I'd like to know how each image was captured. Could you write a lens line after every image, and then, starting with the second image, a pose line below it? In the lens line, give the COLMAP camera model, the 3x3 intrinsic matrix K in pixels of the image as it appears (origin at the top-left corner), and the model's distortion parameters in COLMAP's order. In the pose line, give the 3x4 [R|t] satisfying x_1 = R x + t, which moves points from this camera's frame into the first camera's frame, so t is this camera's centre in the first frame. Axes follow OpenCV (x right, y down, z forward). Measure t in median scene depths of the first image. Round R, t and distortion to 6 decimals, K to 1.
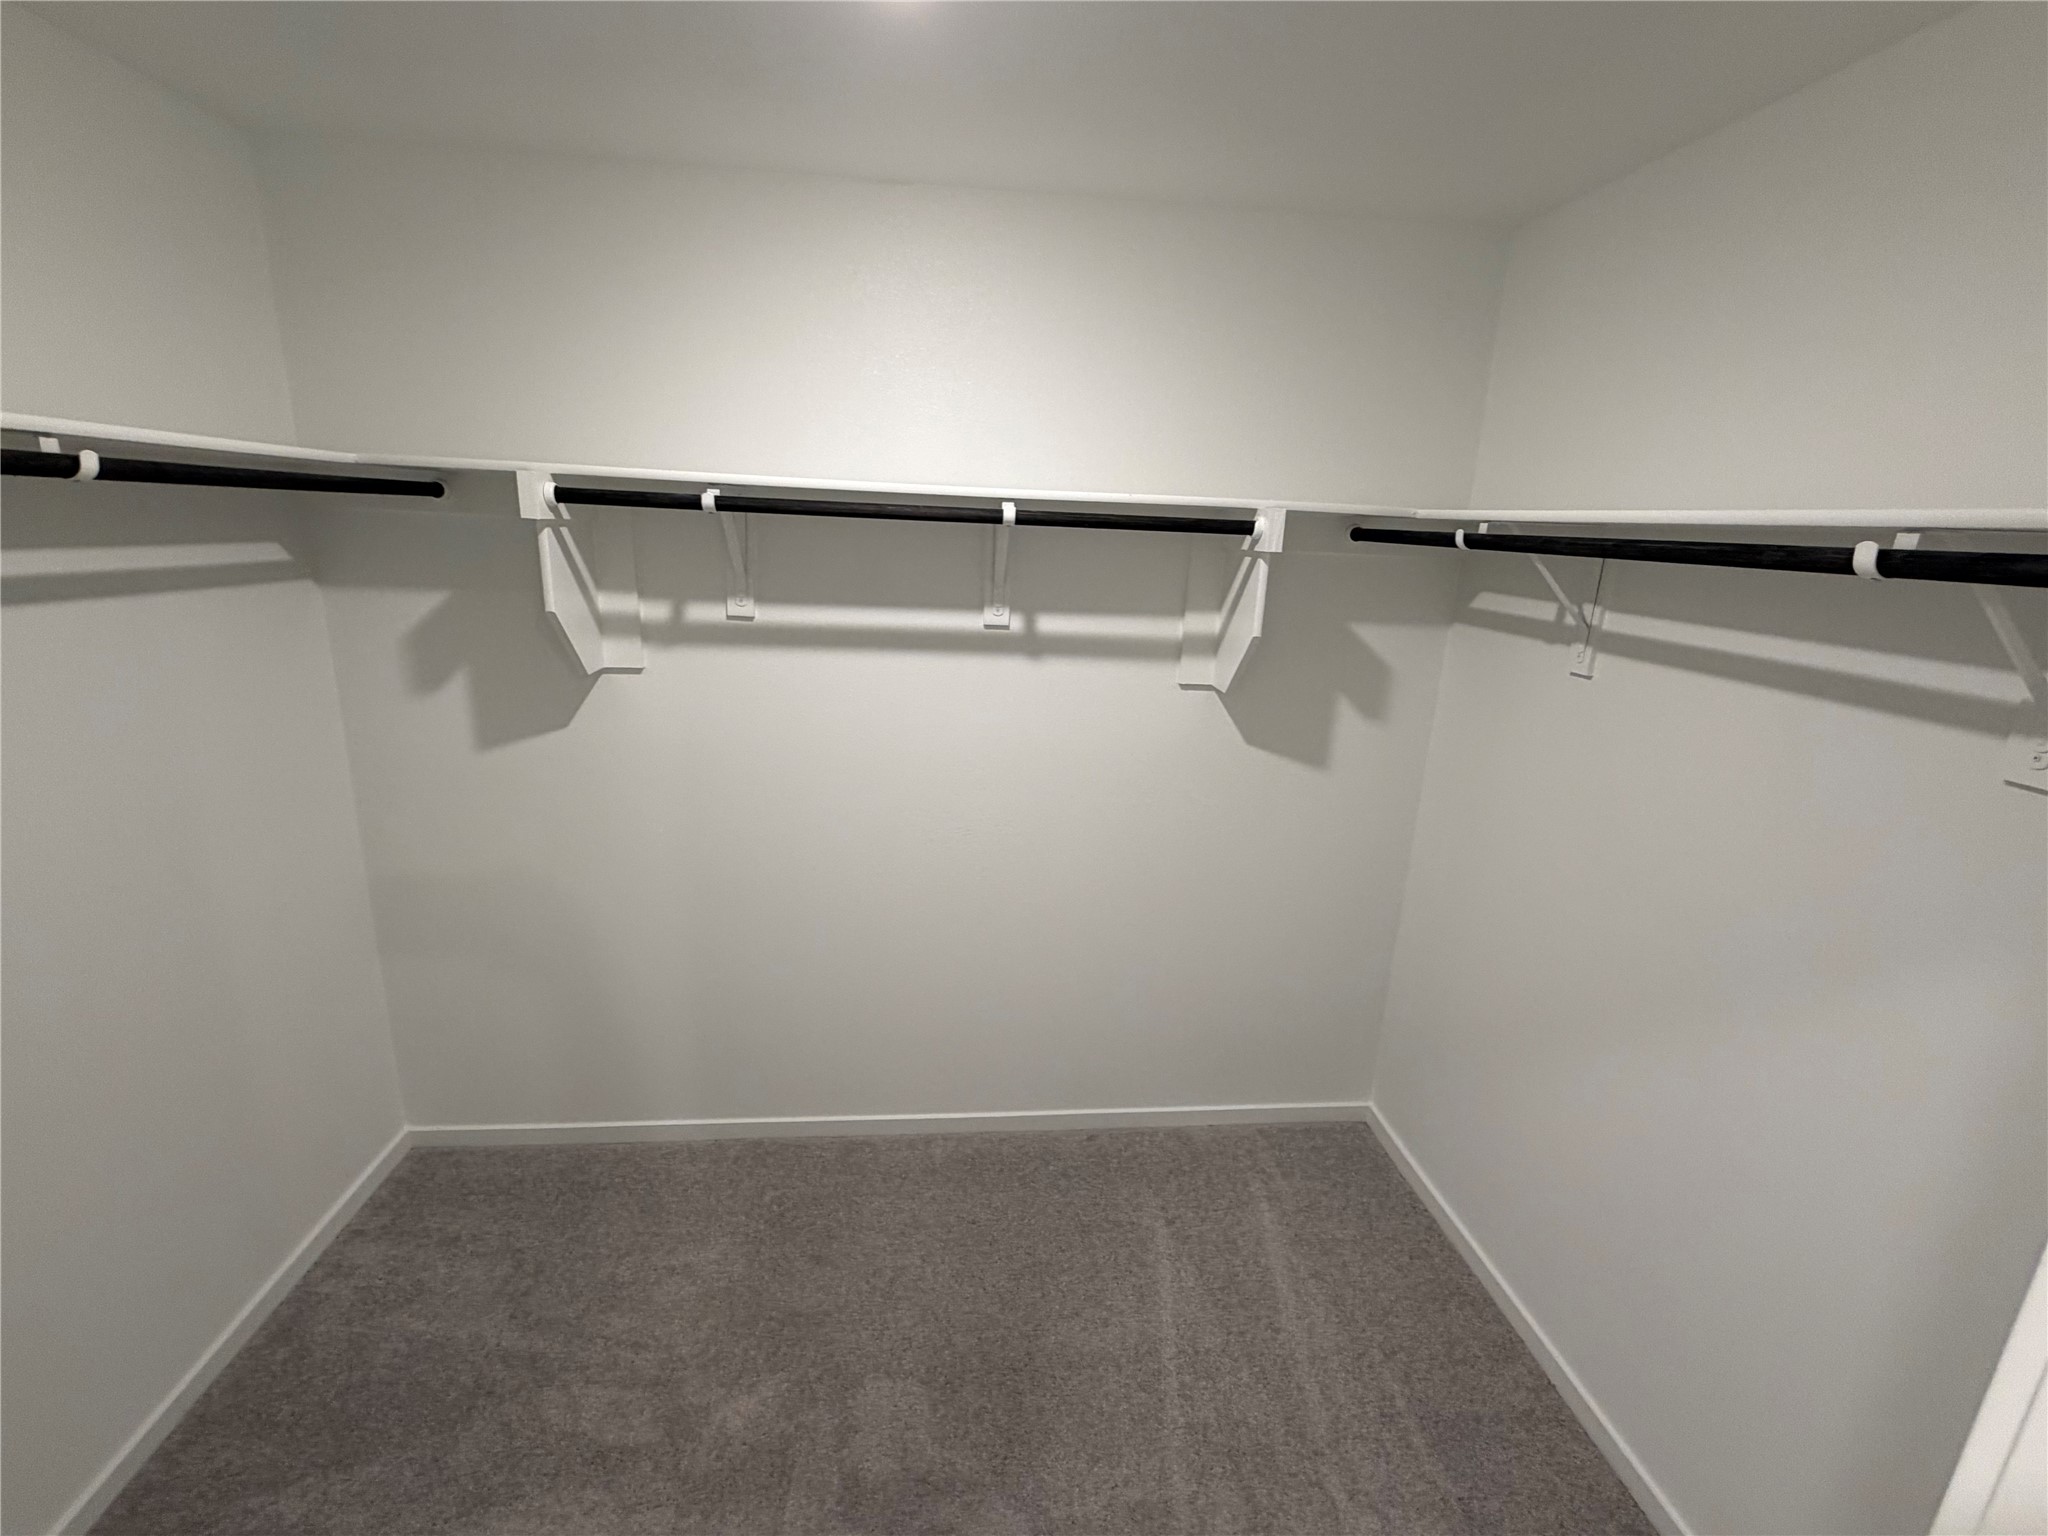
lens RADIAL K [[909.3, 0, 1017.3], [0, 909.3, 766.2], [0, 0, 1]] dist [0.001922, 0.000015]
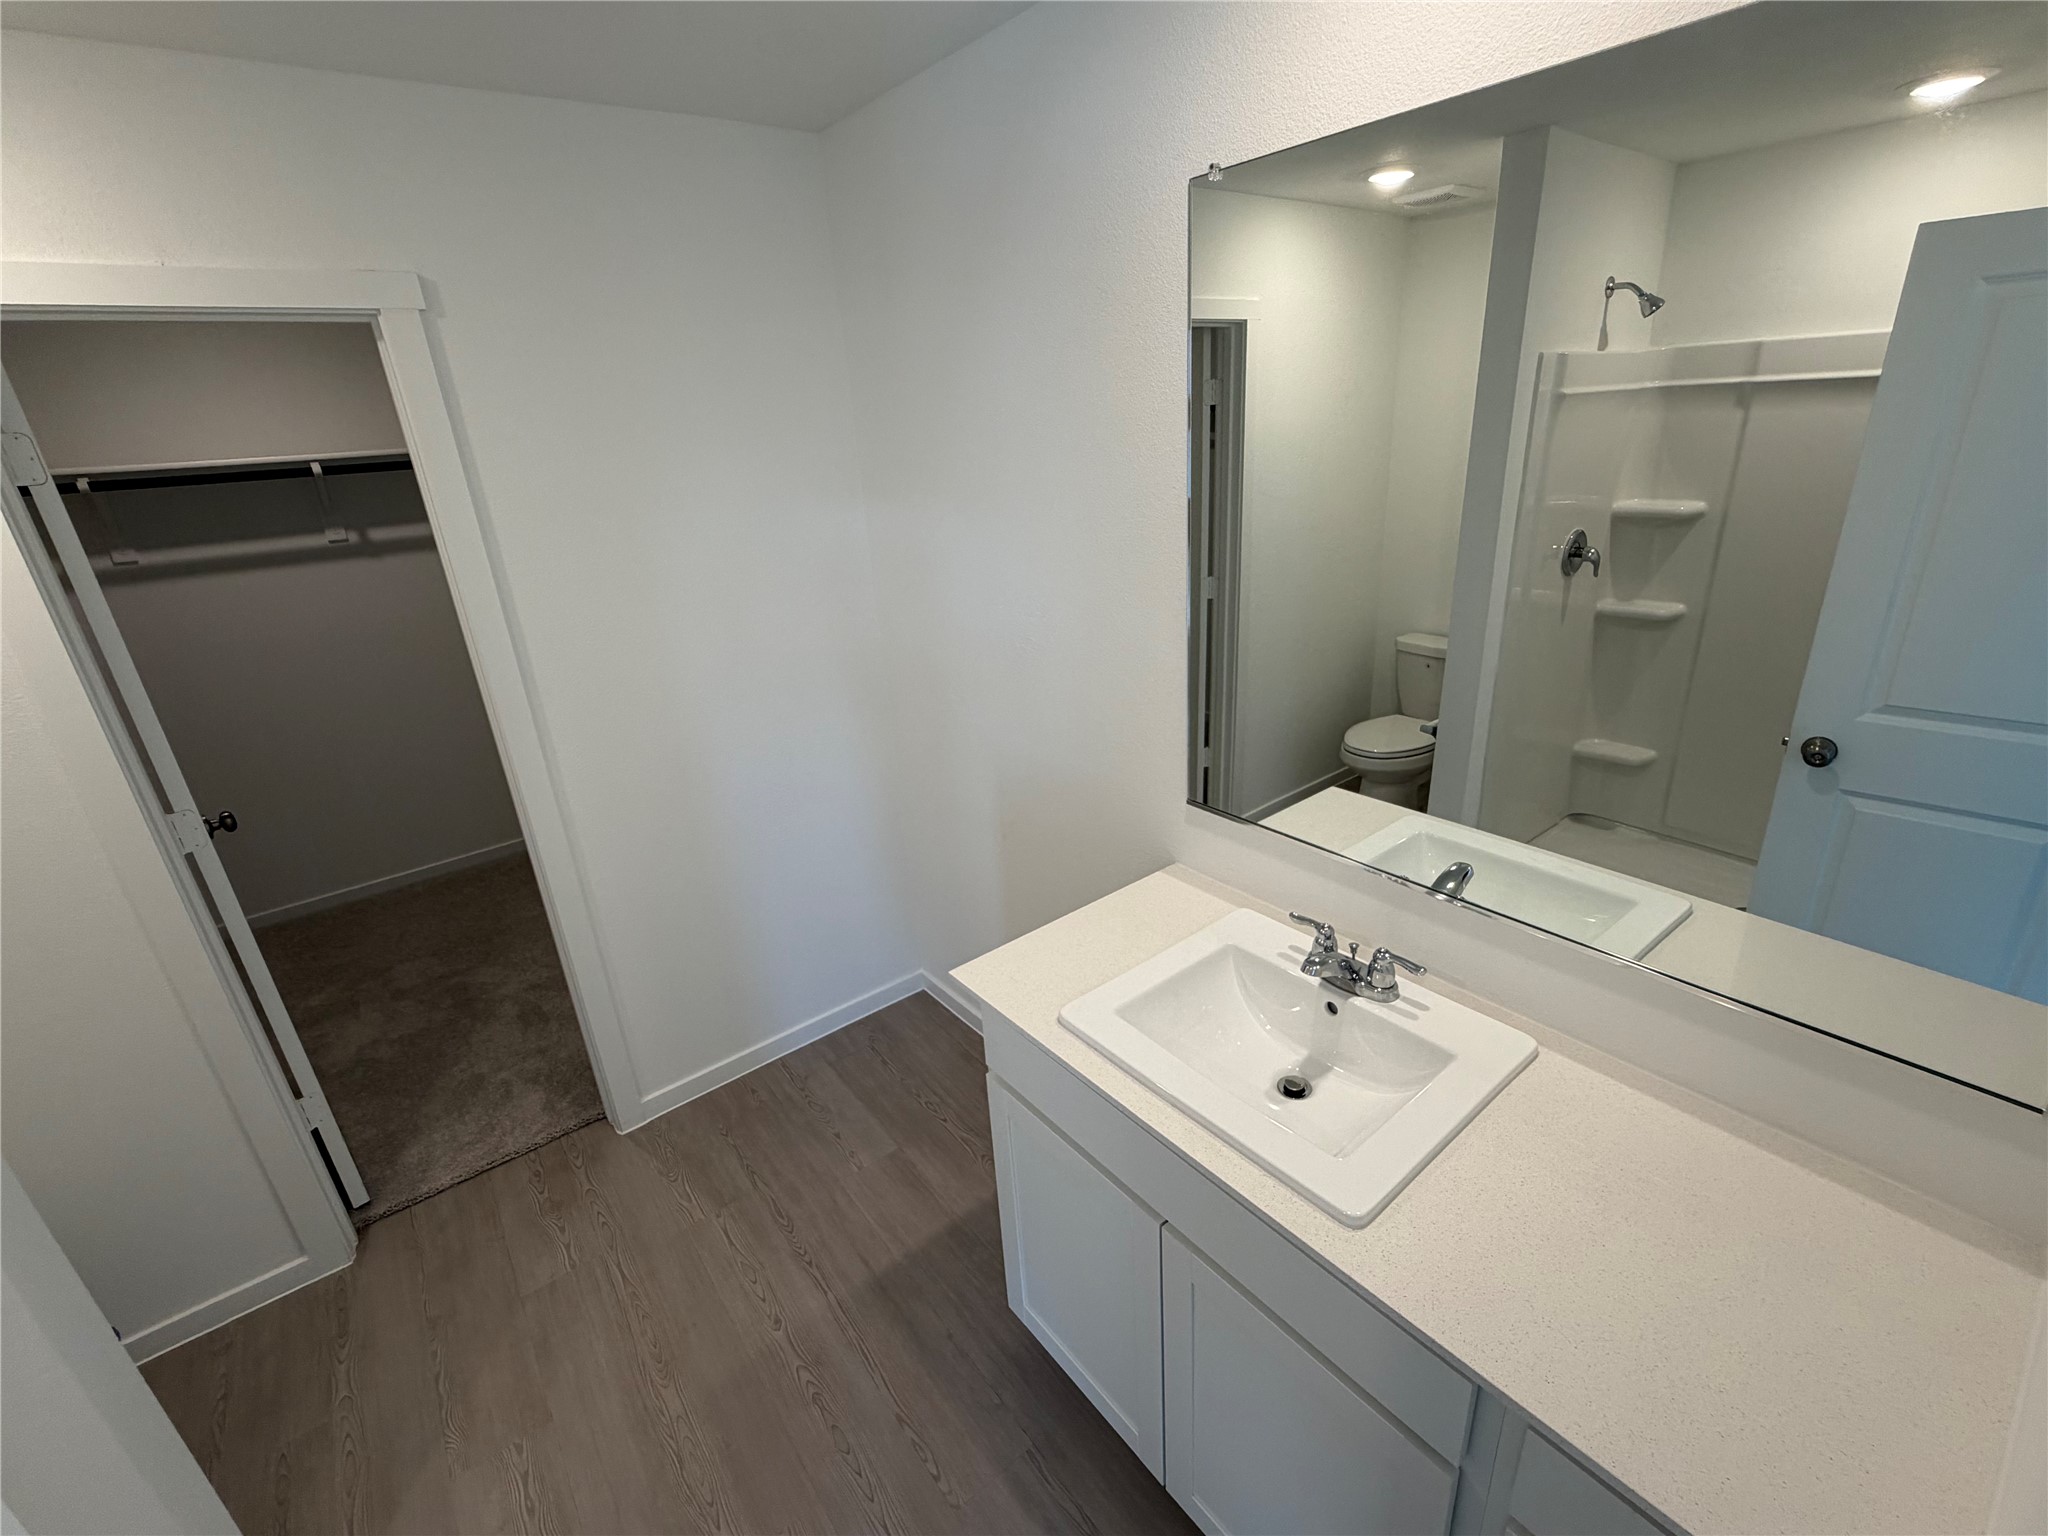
lens RADIAL K [[898.7, 0, 1024.5], [0, 898.7, 765.3], [0, 0, 1]] dist [0.002093, -0.000633]
pose [[0.834585, -0.286494, 0.470521, 0.134263], [0.233631, 0.957586, 0.168659, 0.251797], [-0.498884, -0.030833, 0.866120, -1.031516]]
